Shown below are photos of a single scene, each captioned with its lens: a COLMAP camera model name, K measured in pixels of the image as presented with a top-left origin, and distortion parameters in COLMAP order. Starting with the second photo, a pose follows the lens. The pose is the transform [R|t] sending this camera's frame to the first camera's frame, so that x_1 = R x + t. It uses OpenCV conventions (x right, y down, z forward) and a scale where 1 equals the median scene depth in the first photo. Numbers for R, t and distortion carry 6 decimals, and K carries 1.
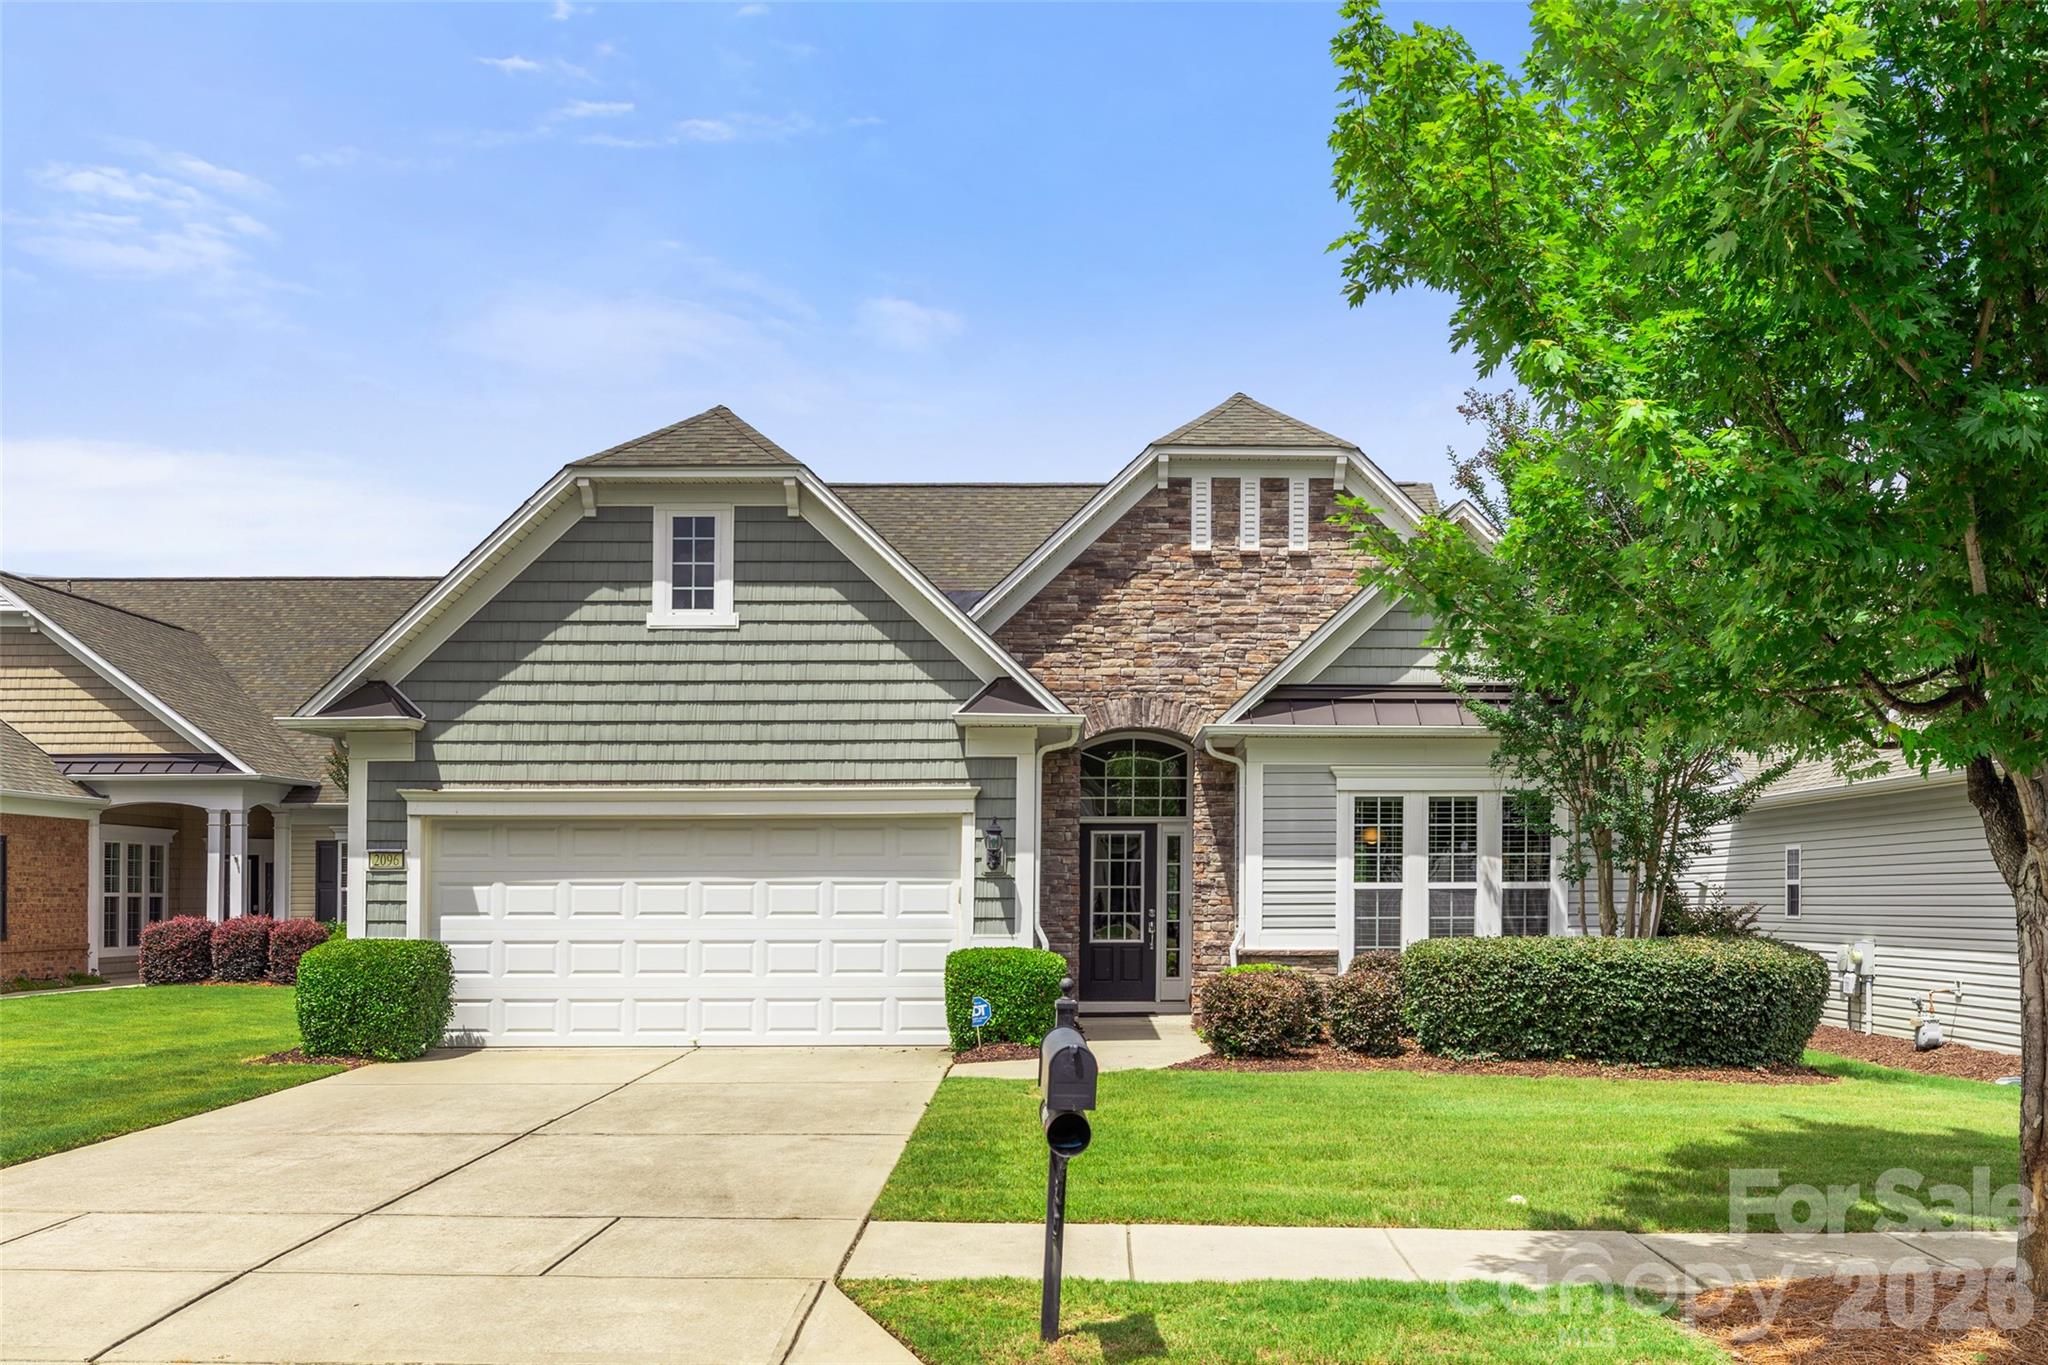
lens RADIAL K [[1704.8, 0, 1168.2], [0, 1704.8, 637.9], [0, 0, 1]] dist [0.000595, -0.000612]
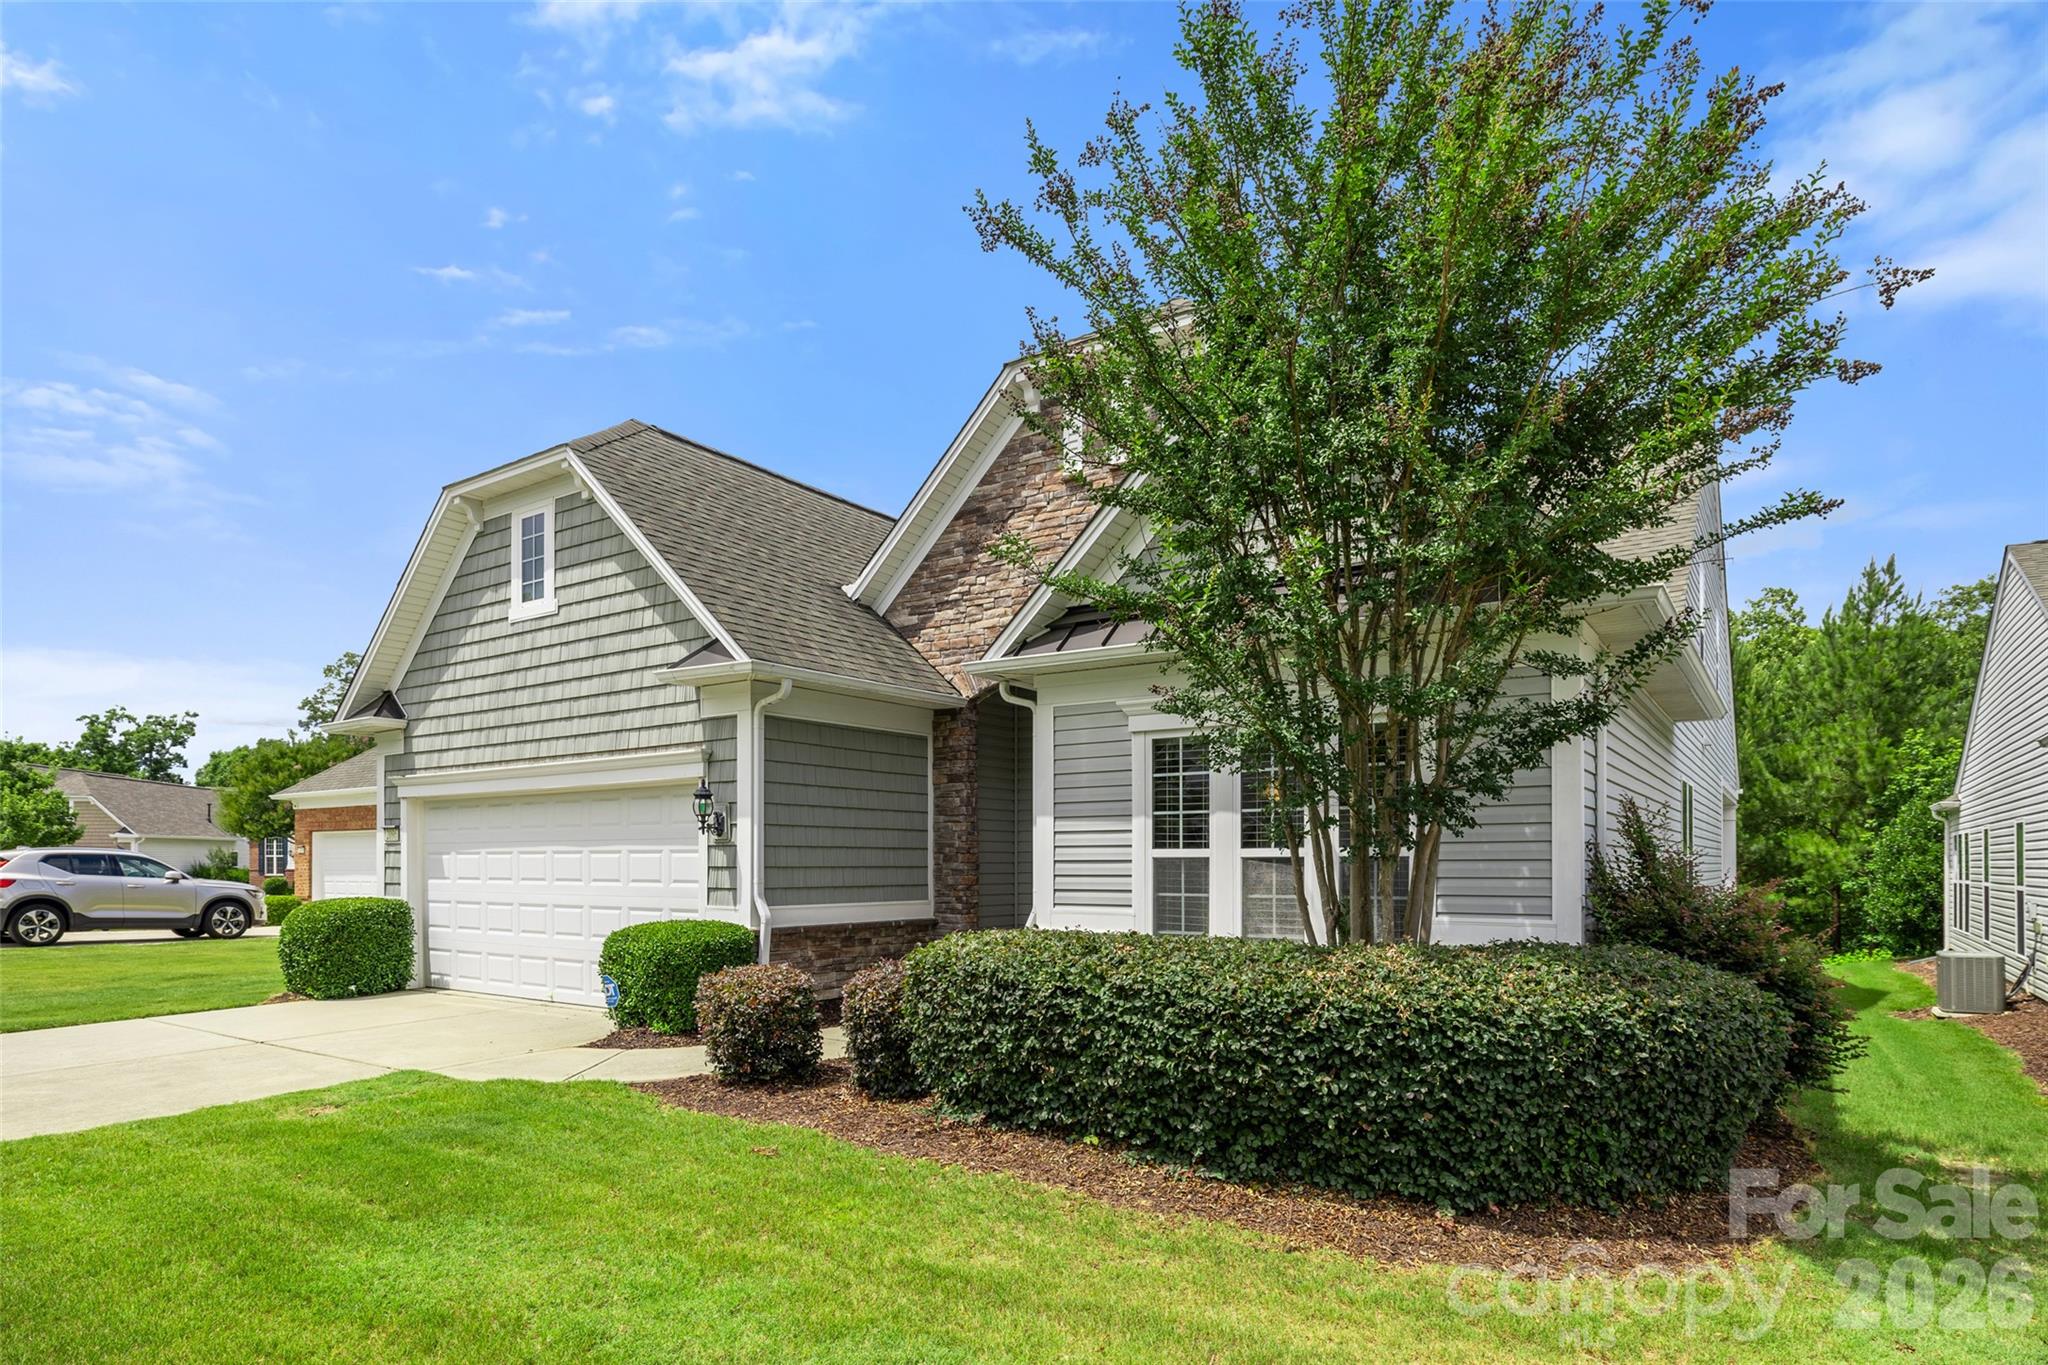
lens RADIAL K [[1126.9, 0, 1066.8], [0, 1126.9, 758.7], [0, 0, 1]] dist [-0.001231, -0.000101]
pose [[0.812919, -0.051121, -0.580129, 0.405720], [0.084873, 0.995904, 0.031171, 0.089670], [0.576159, -0.074577, 0.813928, 0.605541]]
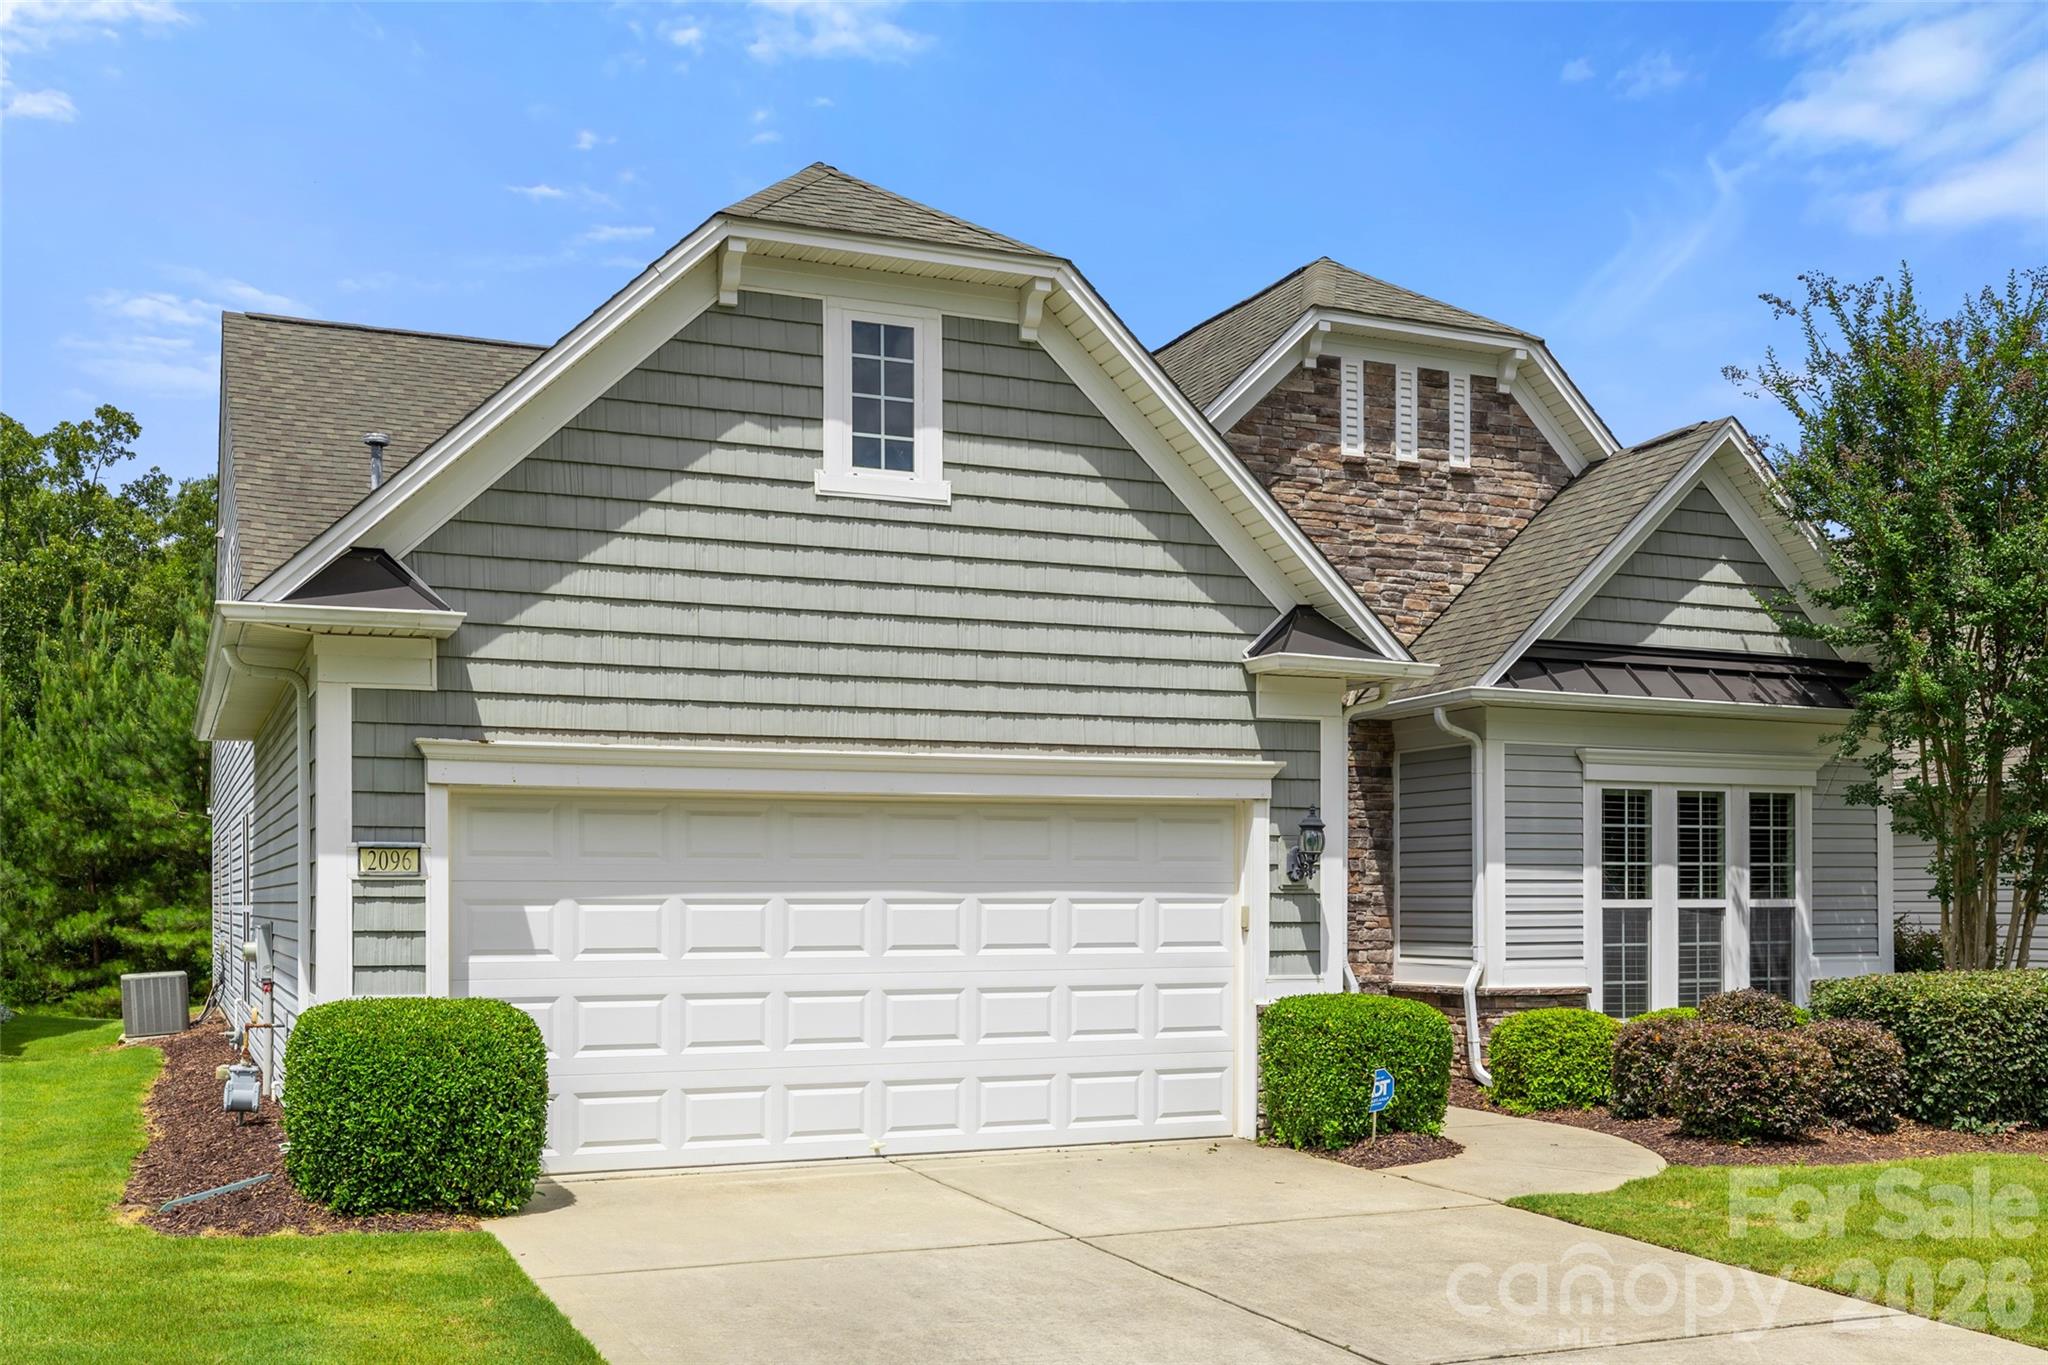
lens RADIAL K [[1866.7, 0, 1024.0], [0, 1866.7, 682.5], [0, 0, 1]] dist [-0.001254, 0.005086]
pose [[0.933516, 0.042617, 0.355995, -0.473065], [-0.054470, 0.998243, 0.023332, 0.043106], [-0.354375, -0.041172, 0.934196, 0.330884]]
